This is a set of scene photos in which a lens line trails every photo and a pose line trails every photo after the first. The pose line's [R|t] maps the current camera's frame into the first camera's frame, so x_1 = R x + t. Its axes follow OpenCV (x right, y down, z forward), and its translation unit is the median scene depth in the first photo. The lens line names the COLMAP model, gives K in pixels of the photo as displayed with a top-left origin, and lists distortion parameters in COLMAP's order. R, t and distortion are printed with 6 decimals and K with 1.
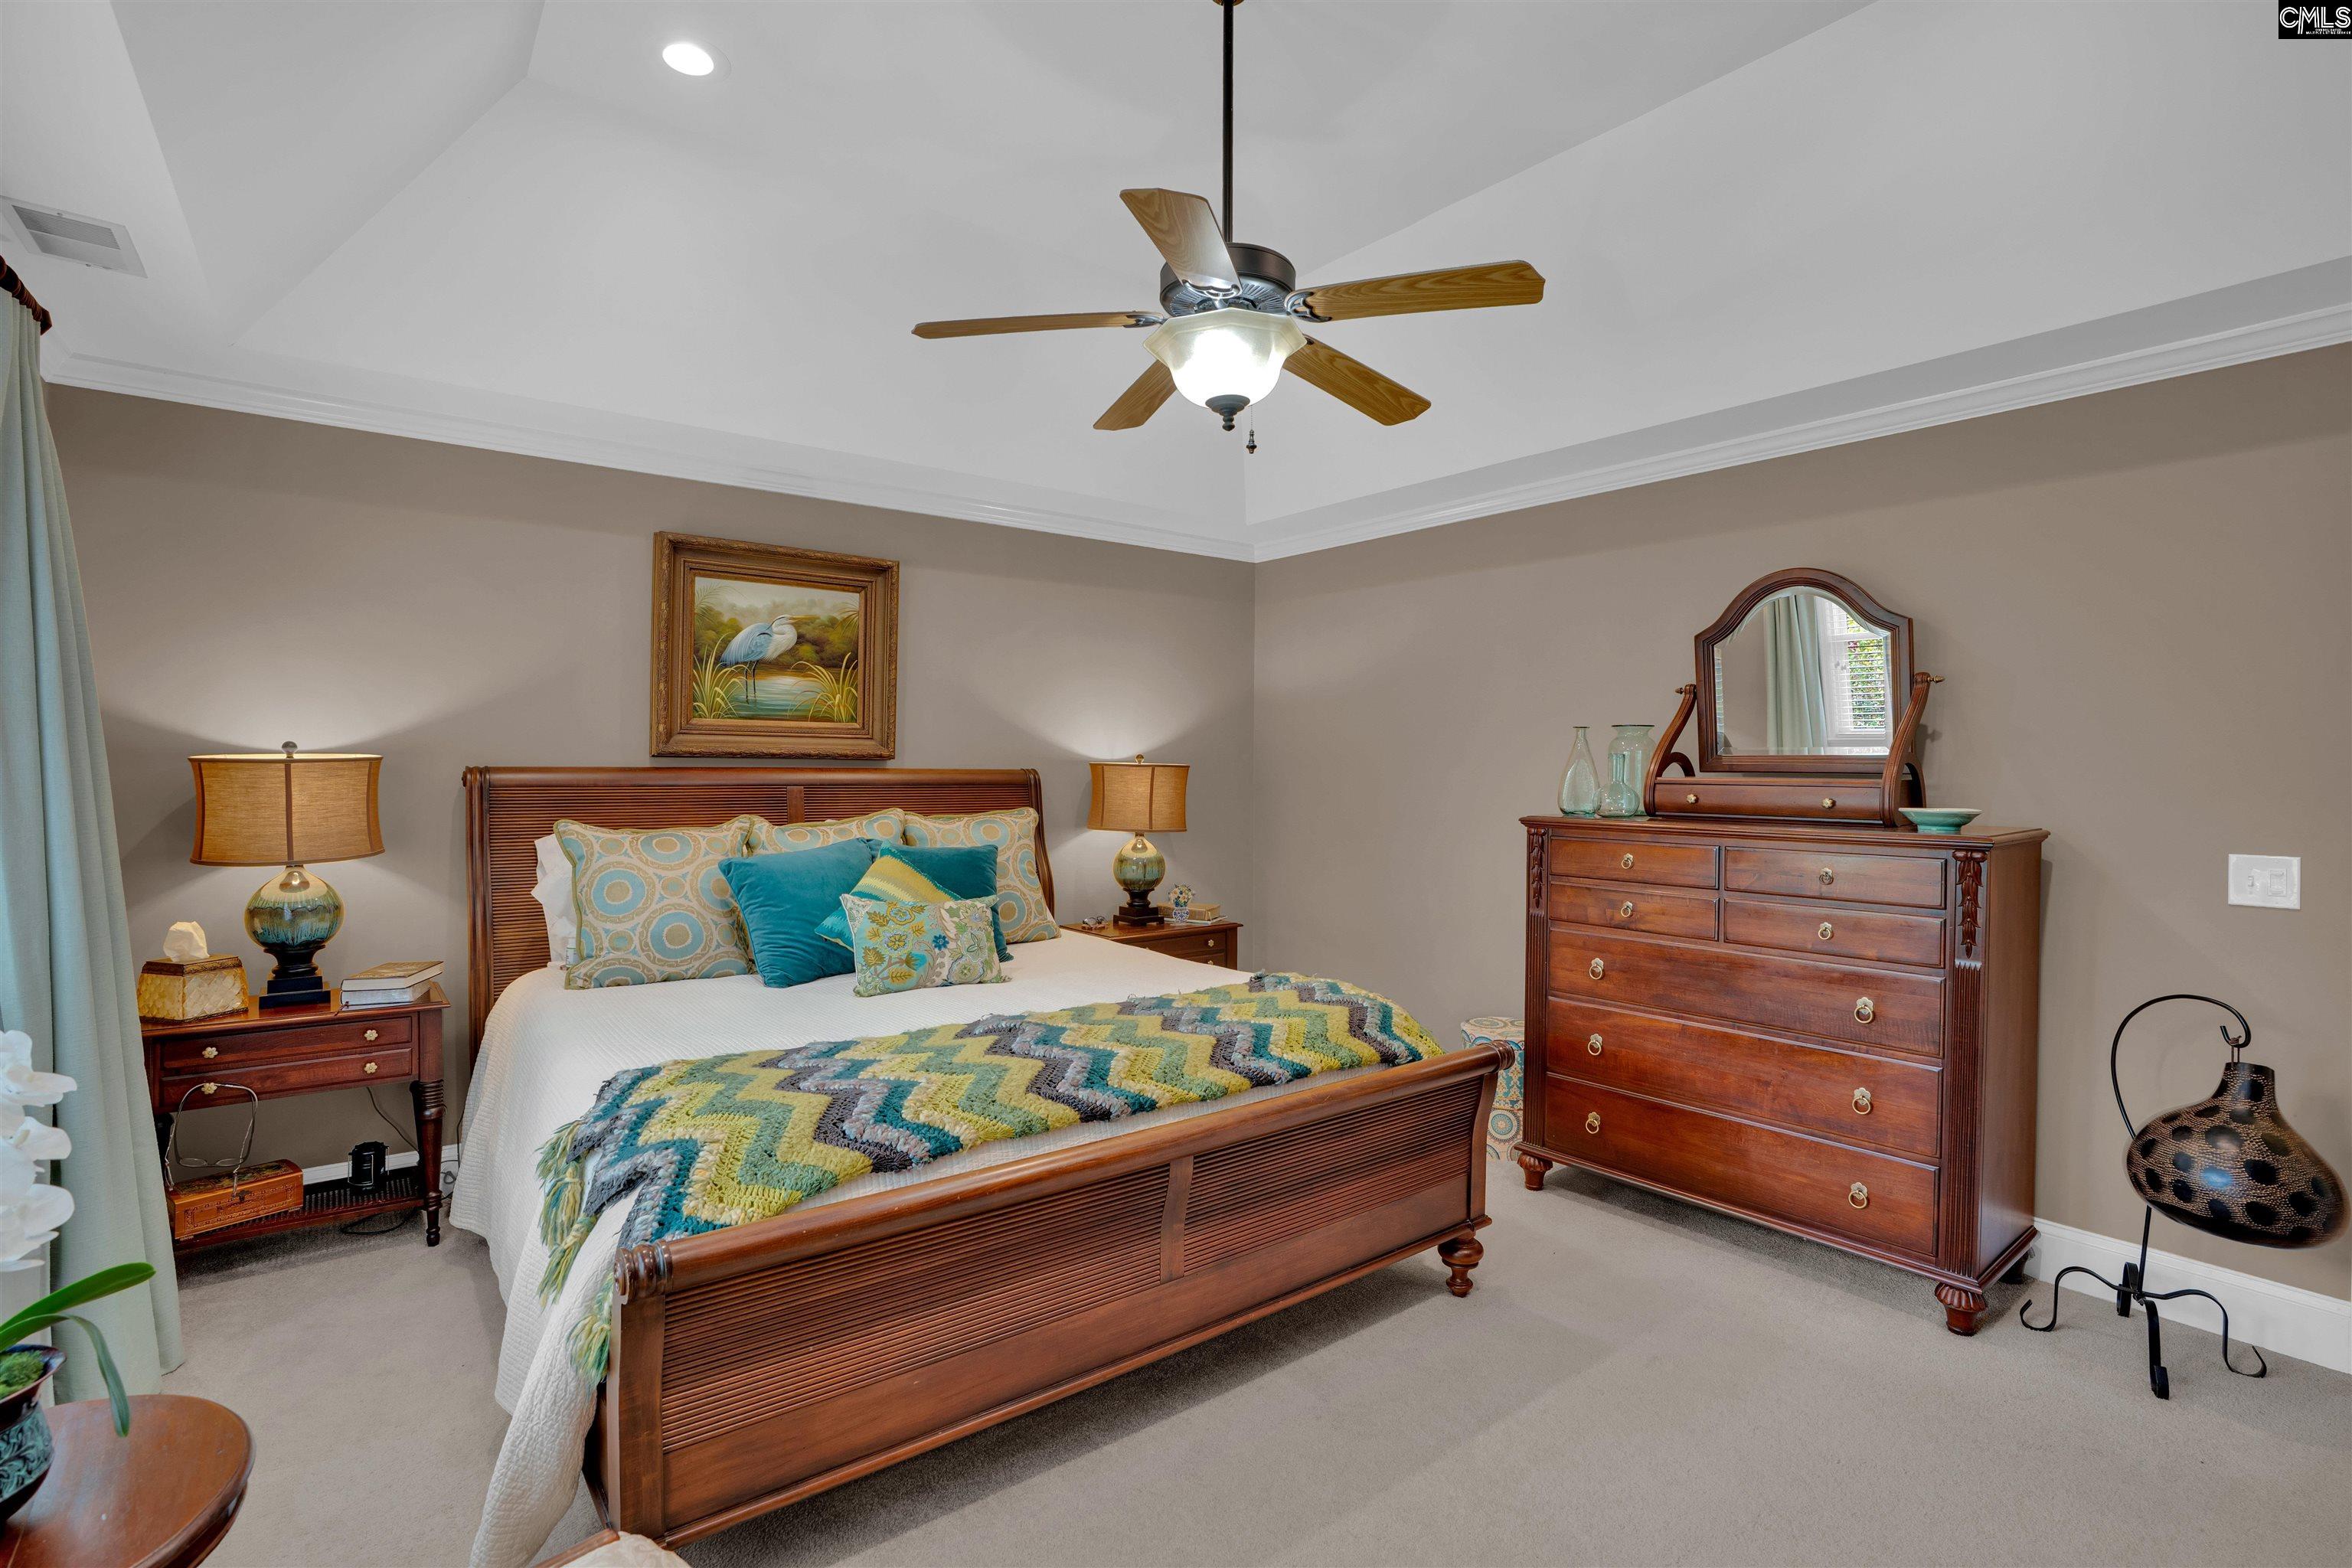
lens RADIAL K [[1127.1, 0, 1174.5], [0, 1127.1, 777.8], [0, 0, 1]] dist [-0.074828, -0.000168]
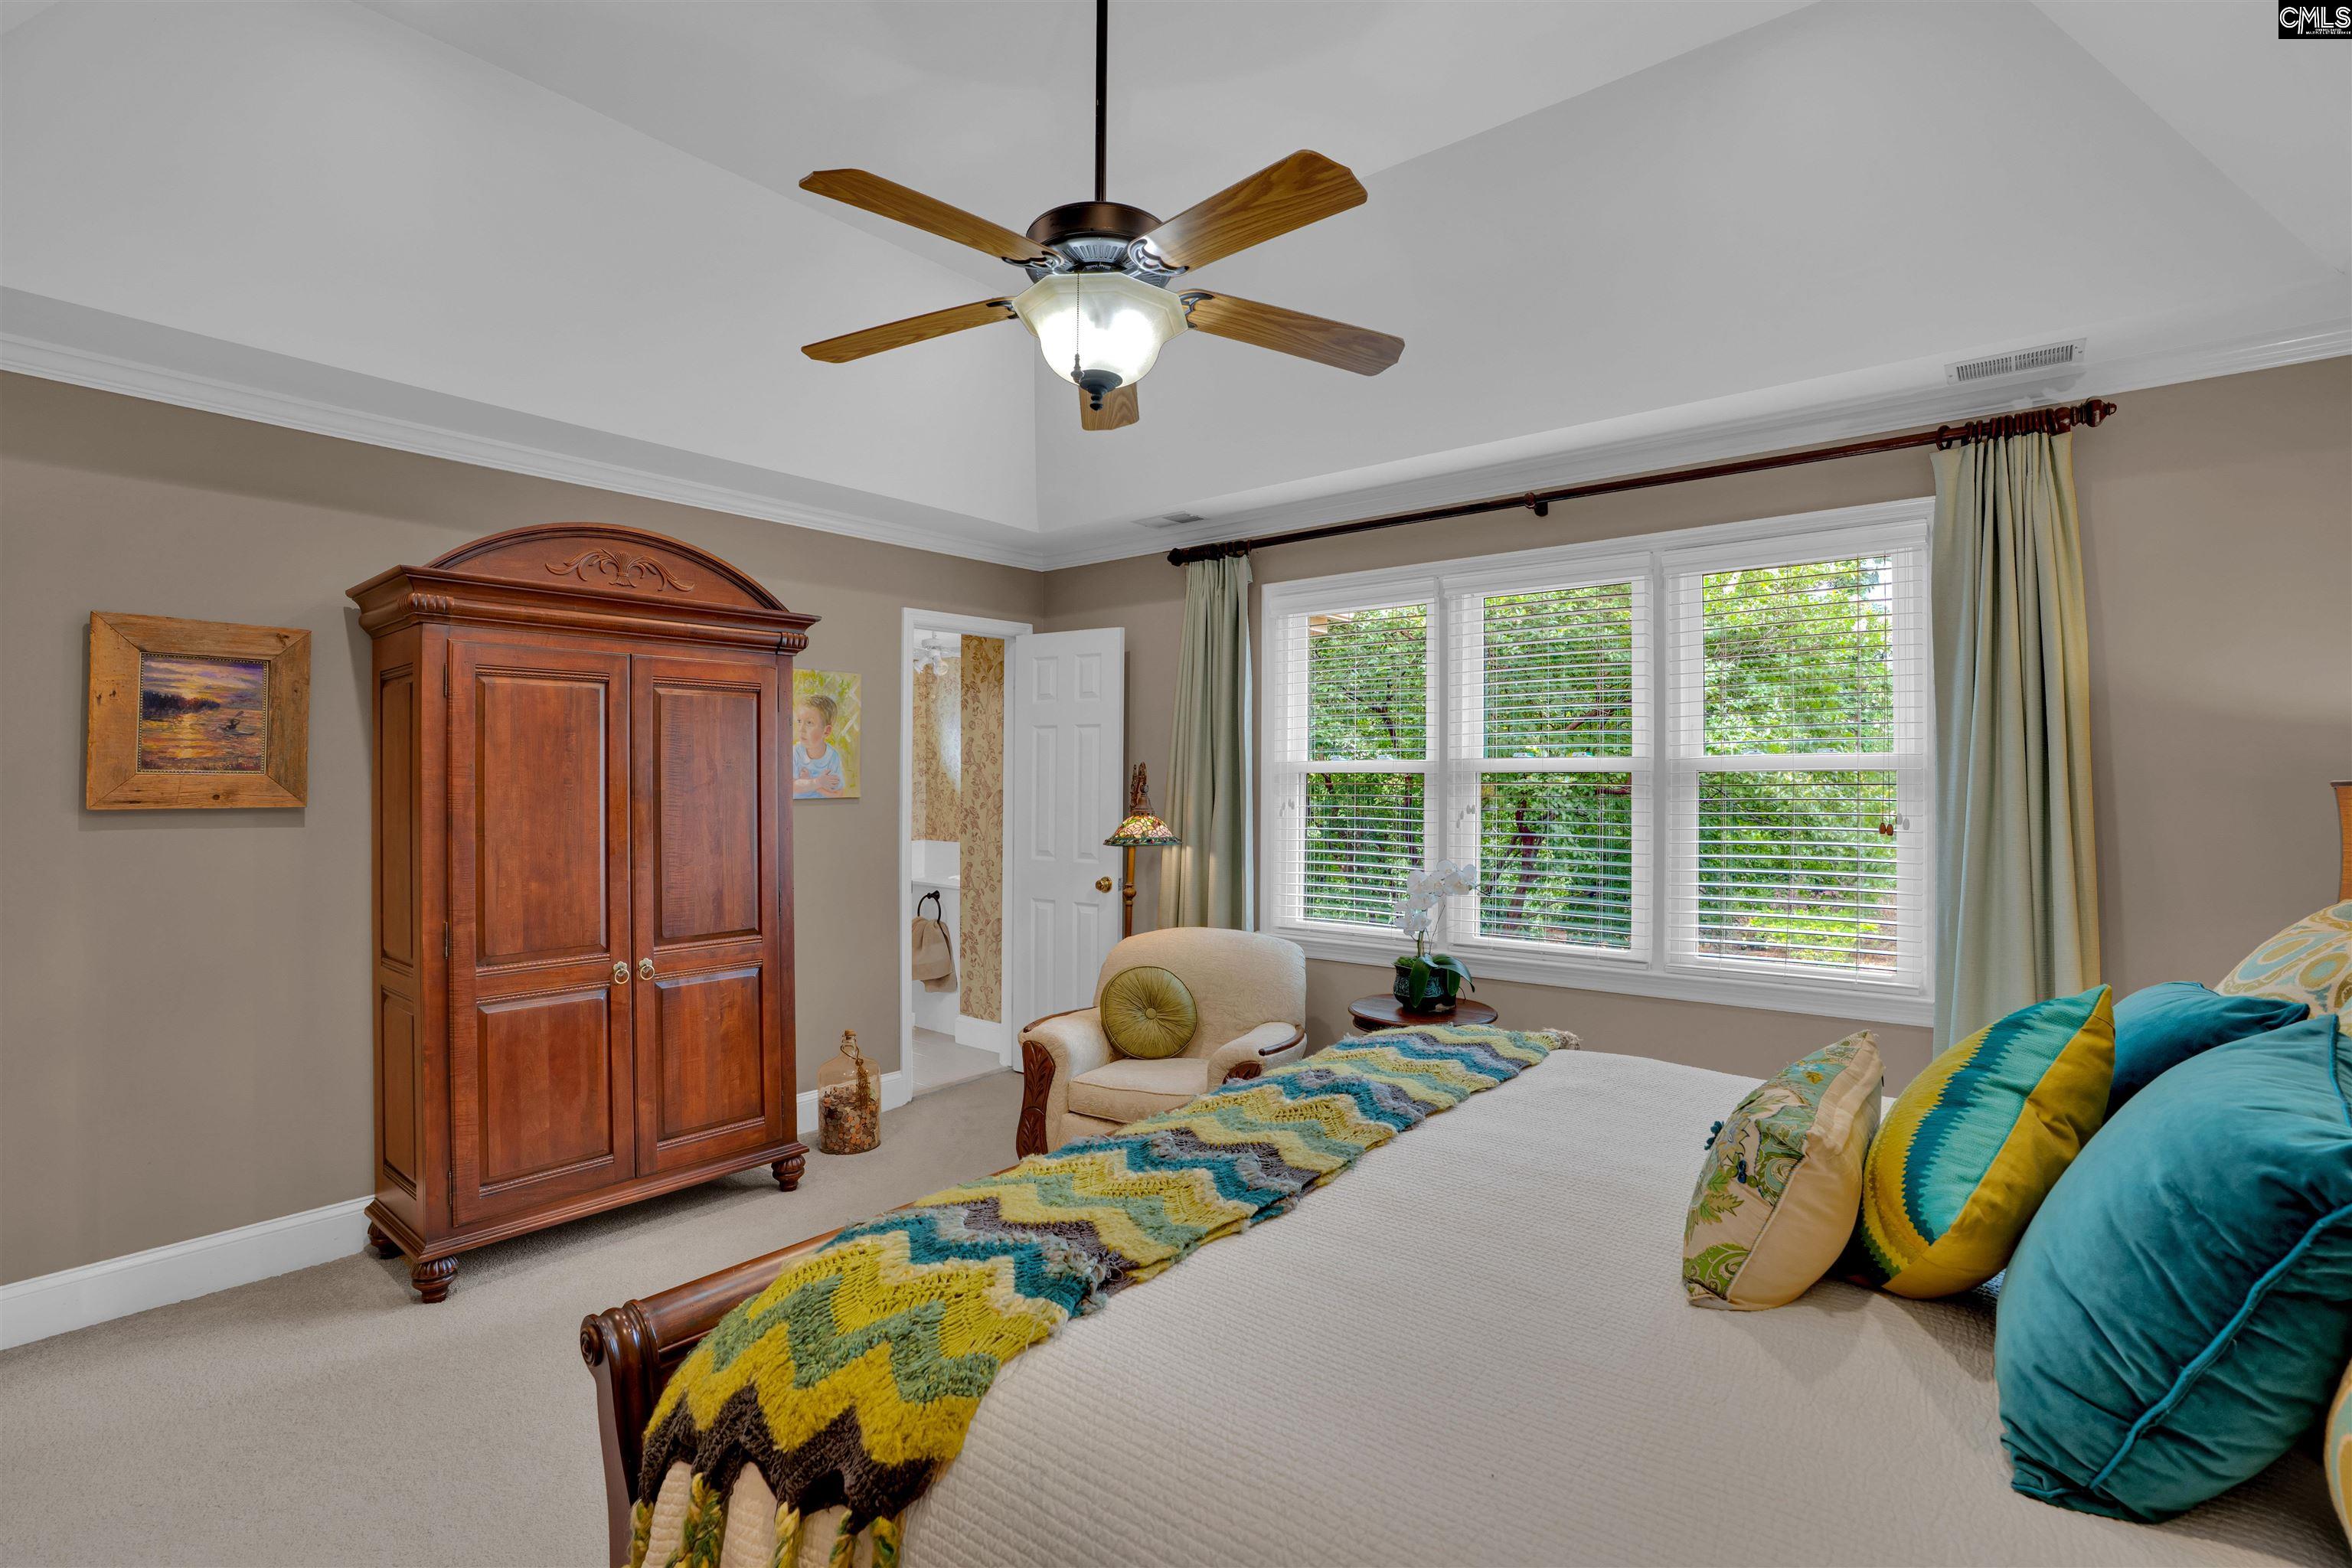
lens RADIAL K [[1093.8, 0, 1171.0], [0, 1093.8, 780.6], [0, 0, 1]] dist [-0.041182, 0.019143]
pose [[-0.974559, -0.011023, -0.223858, 0.107224], [-0.013304, 0.999874, 0.008686, -0.010570], [0.223734, 0.011443, -0.974583, 1.094613]]
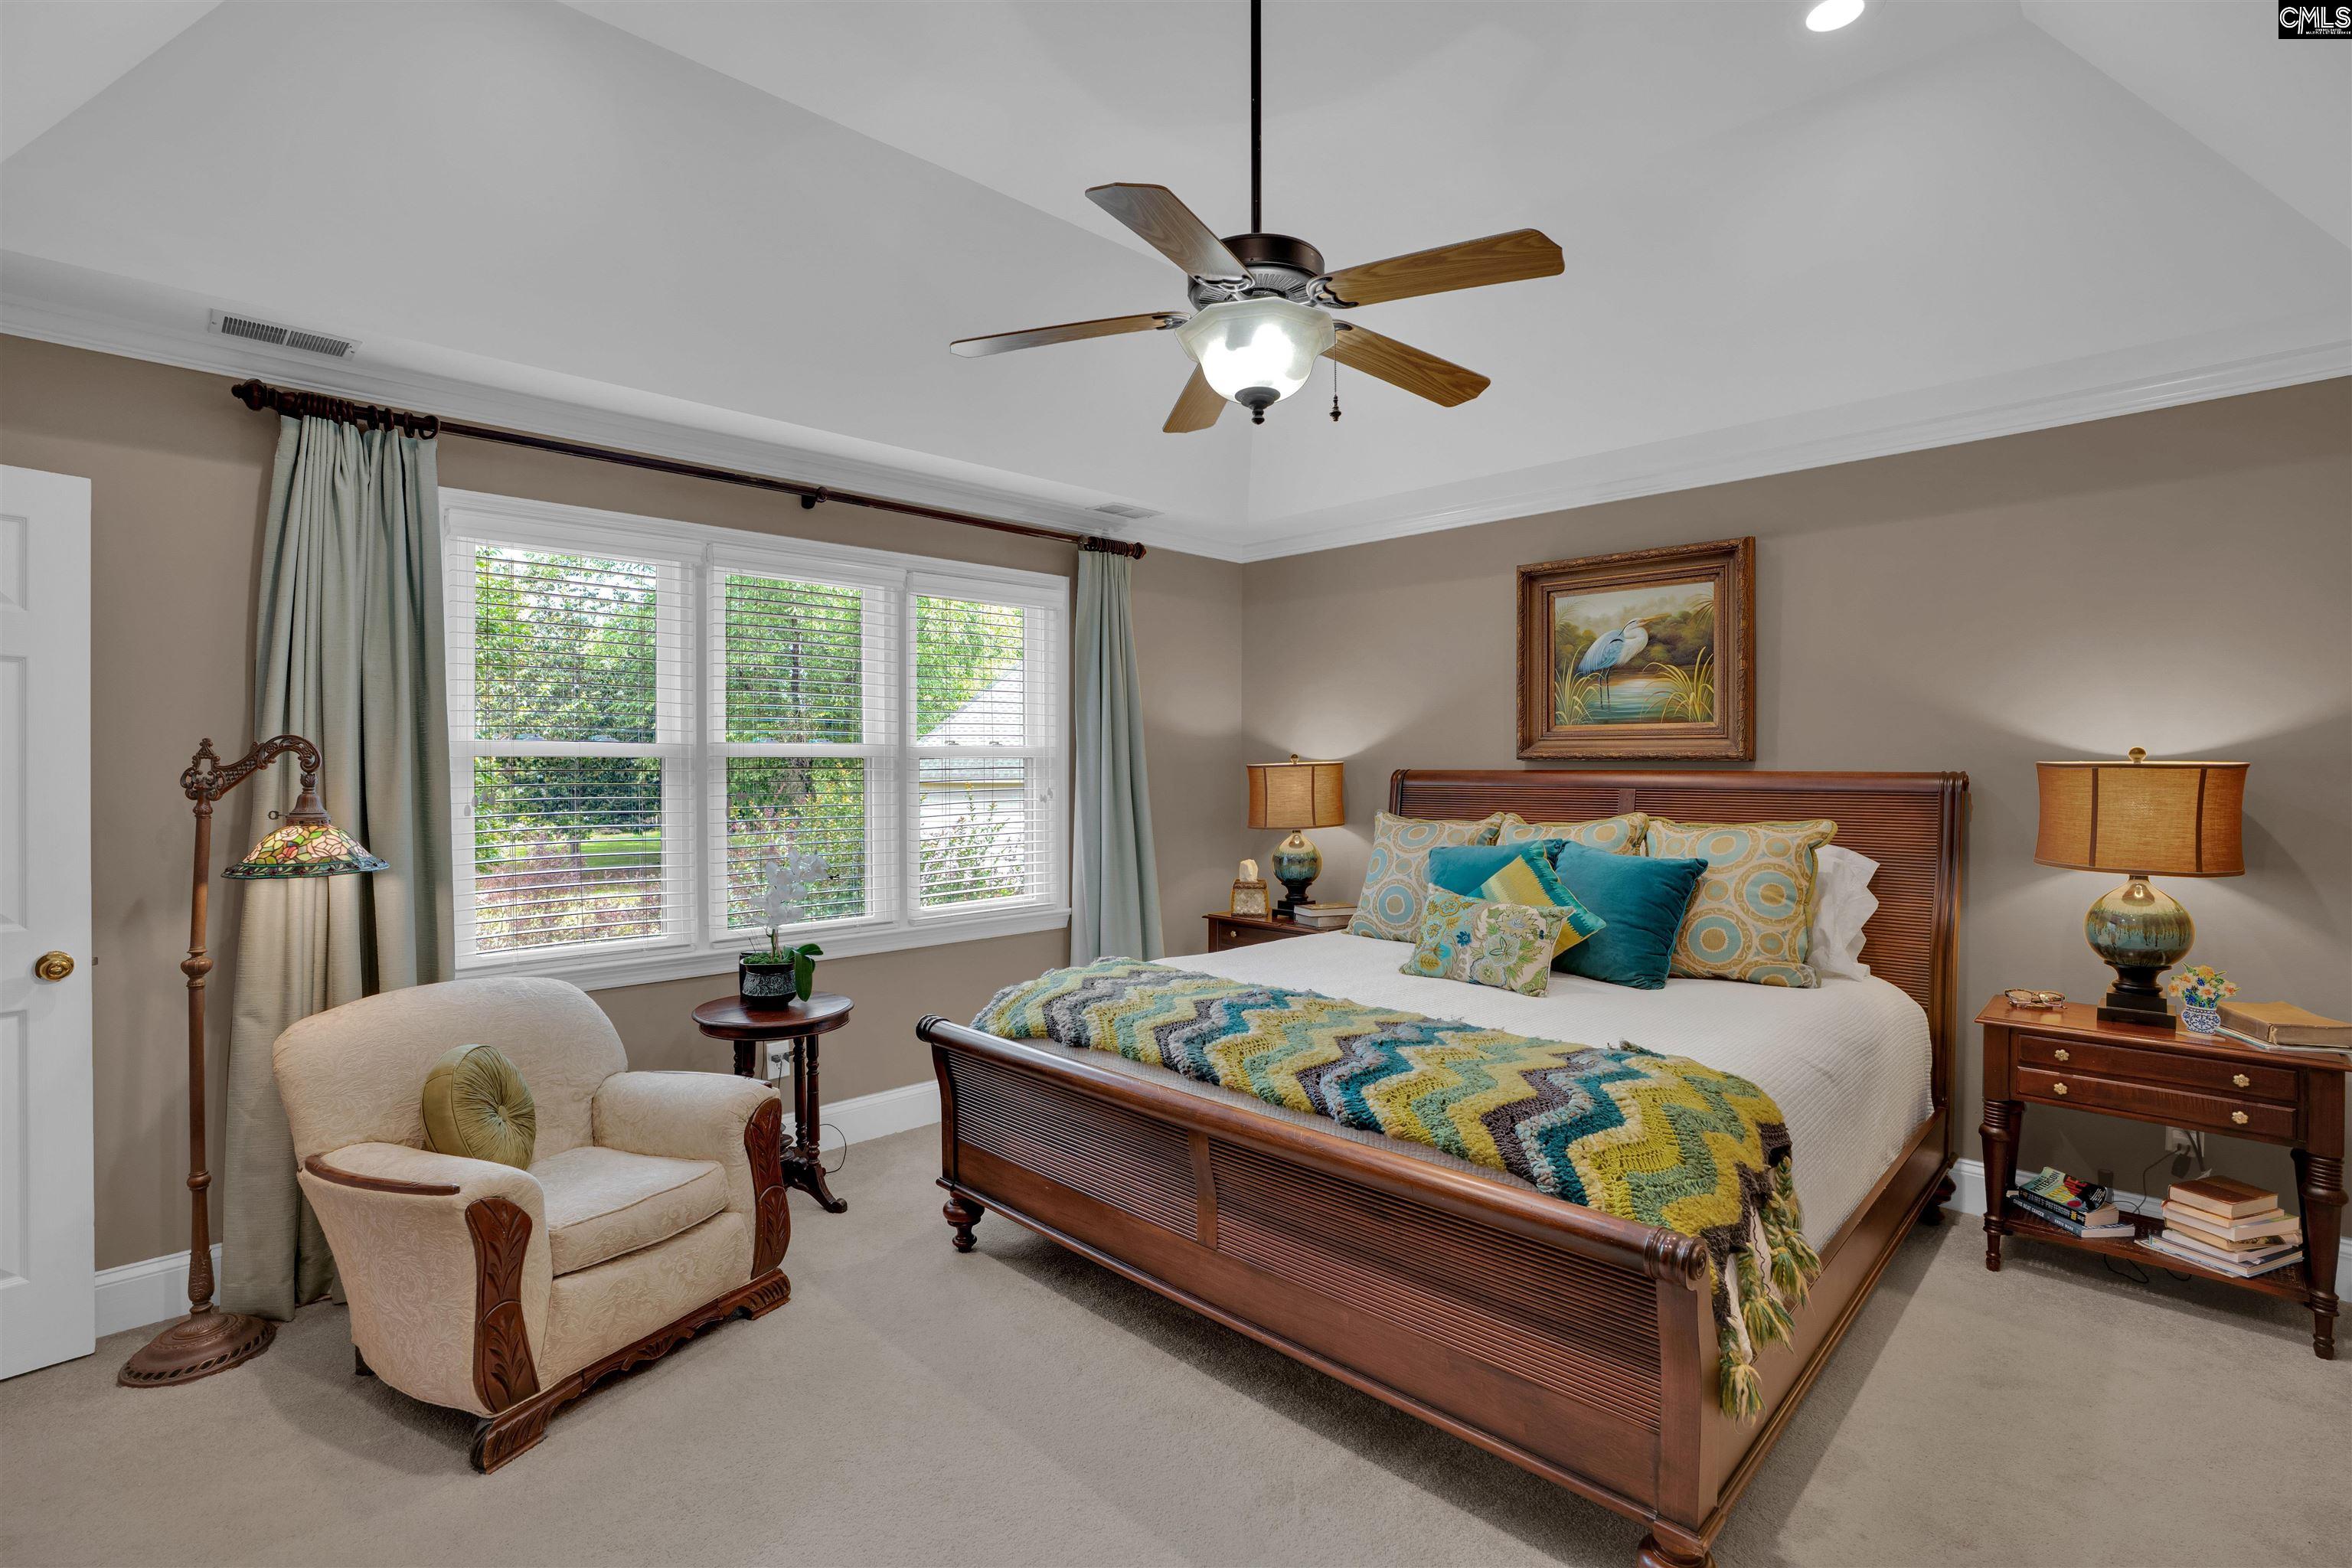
lens RADIAL K [[1093.8, 0, 1171.0], [0, 1093.8, 780.6], [0, 0, 1]] dist [-0.041182, 0.019143]
pose [[0.105945, 0.005479, -0.994357, 0.580337], [-0.009808, 0.999942, 0.004465, -0.000034], [0.994324, 0.009279, 0.105992, 0.480817]]
